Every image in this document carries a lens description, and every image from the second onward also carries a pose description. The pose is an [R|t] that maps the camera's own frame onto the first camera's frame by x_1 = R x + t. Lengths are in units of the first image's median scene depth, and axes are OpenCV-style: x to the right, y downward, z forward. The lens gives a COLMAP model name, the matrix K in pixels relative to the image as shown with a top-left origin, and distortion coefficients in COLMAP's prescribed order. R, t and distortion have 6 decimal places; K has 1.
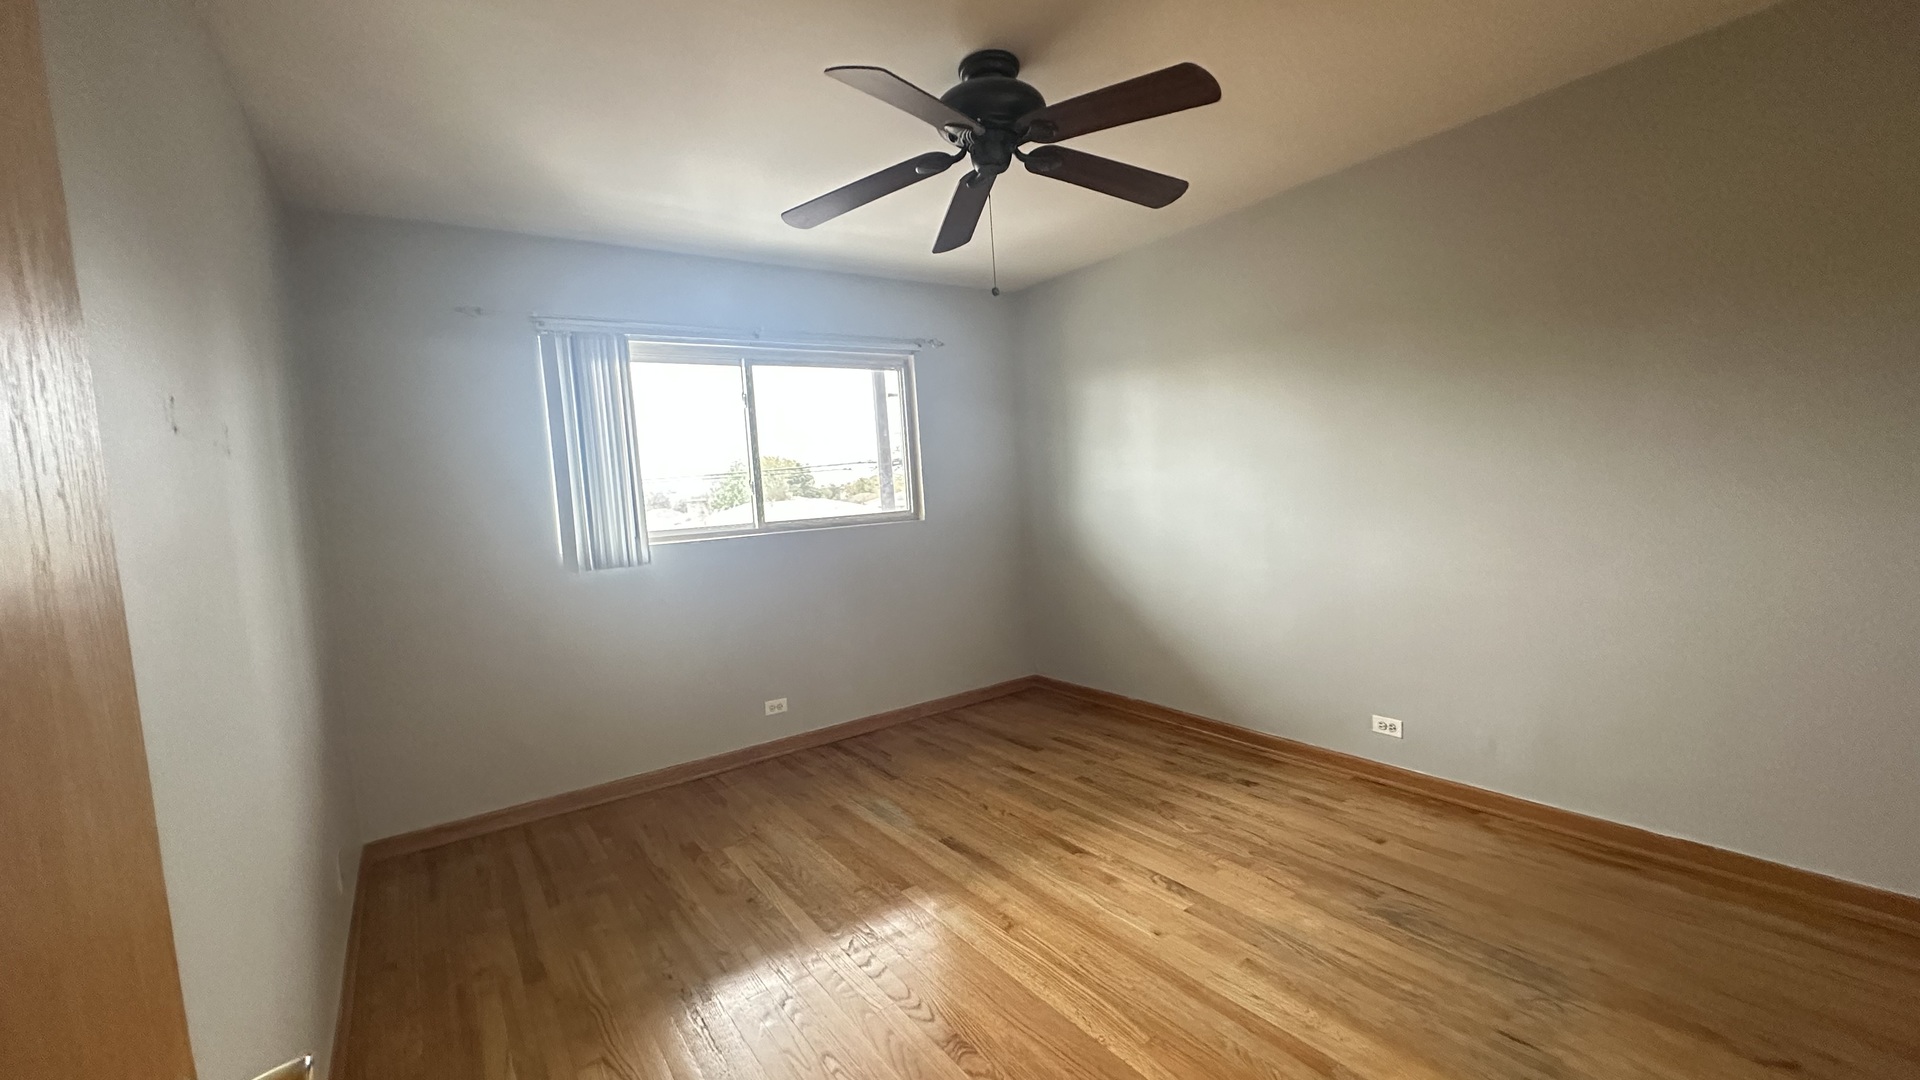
lens RADIAL K [[762.9, 0, 963.6], [0, 762.9, 547.1], [0, 0, 1]] dist [0.000643, 0.000405]
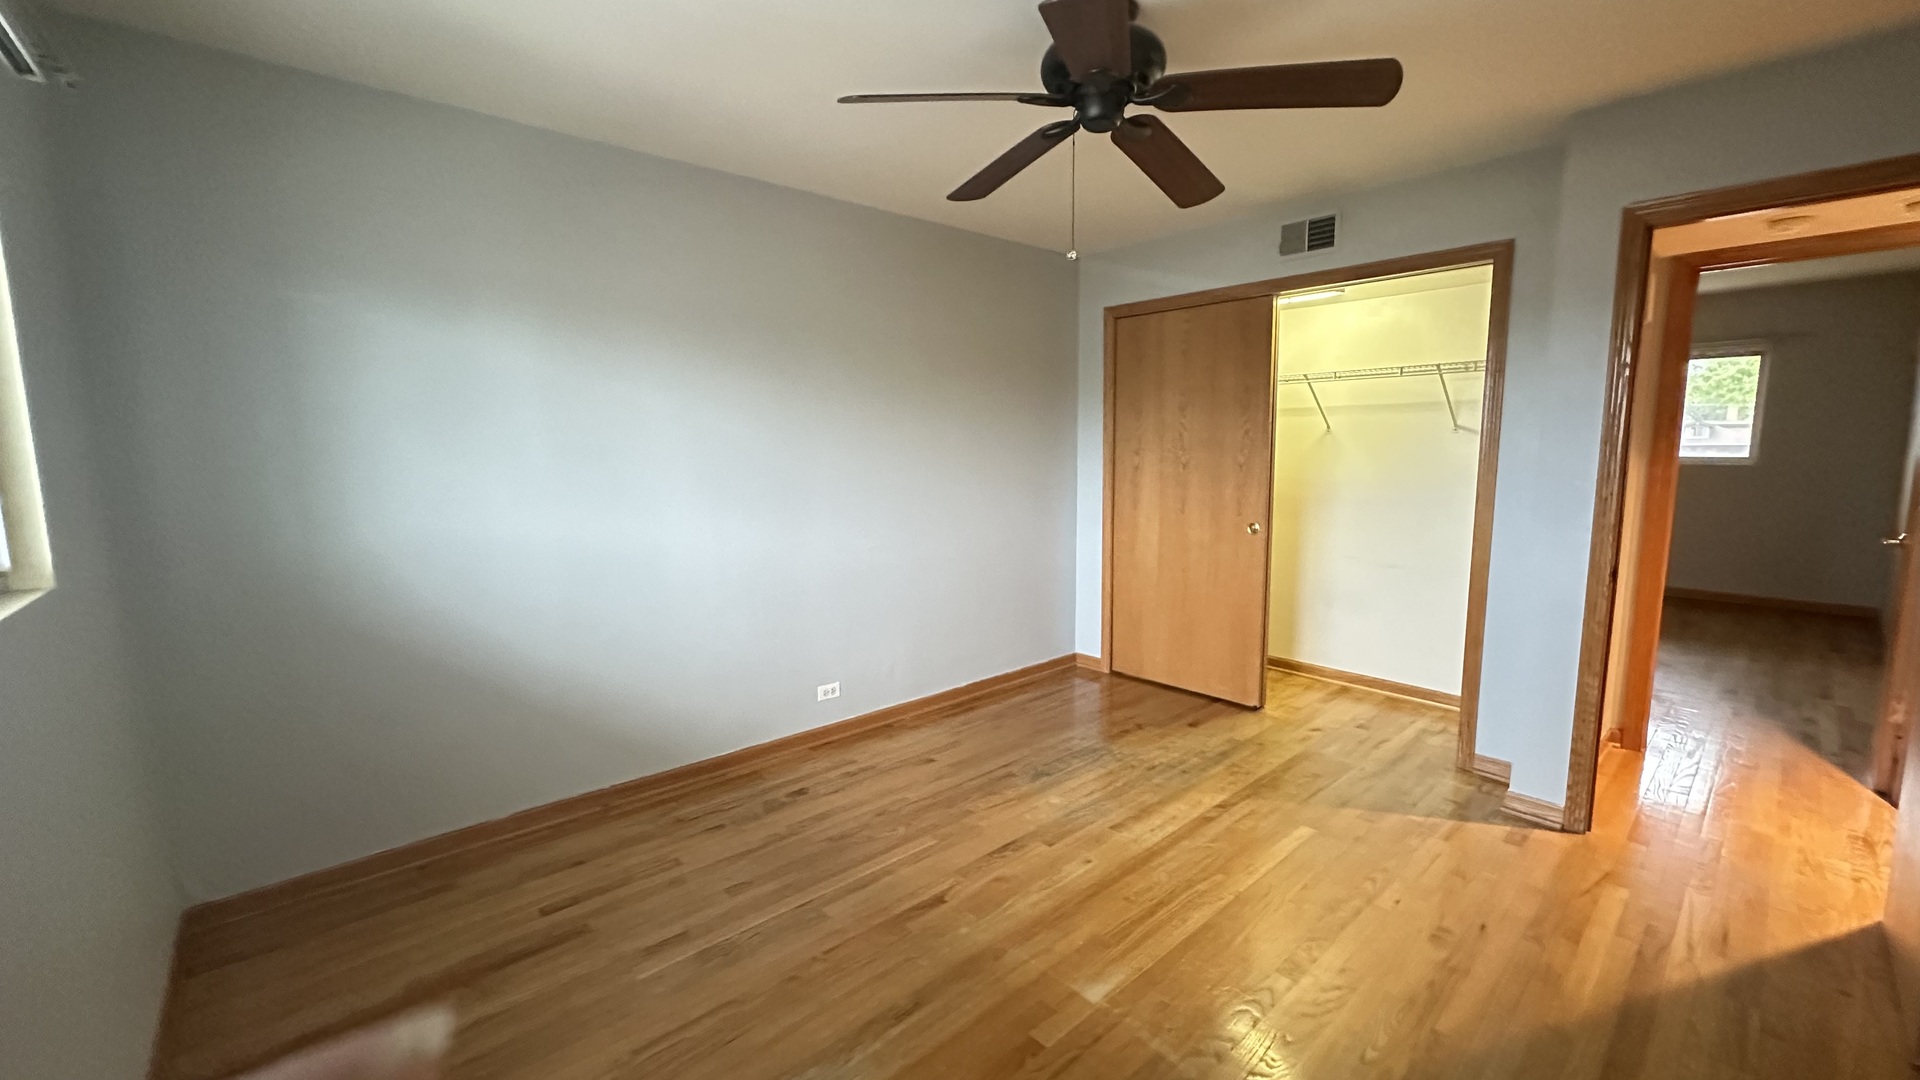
lens RADIAL K [[762.9, 0, 963.7], [0, 762.9, 539.9], [0, 0, 1]] dist [0.000643, 0.000405]
pose [[-0.107910, -0.064898, 0.992040, -0.628312], [0.093391, 0.992793, 0.075106, -0.064287], [-0.989764, 0.100752, -0.101071, 0.926811]]
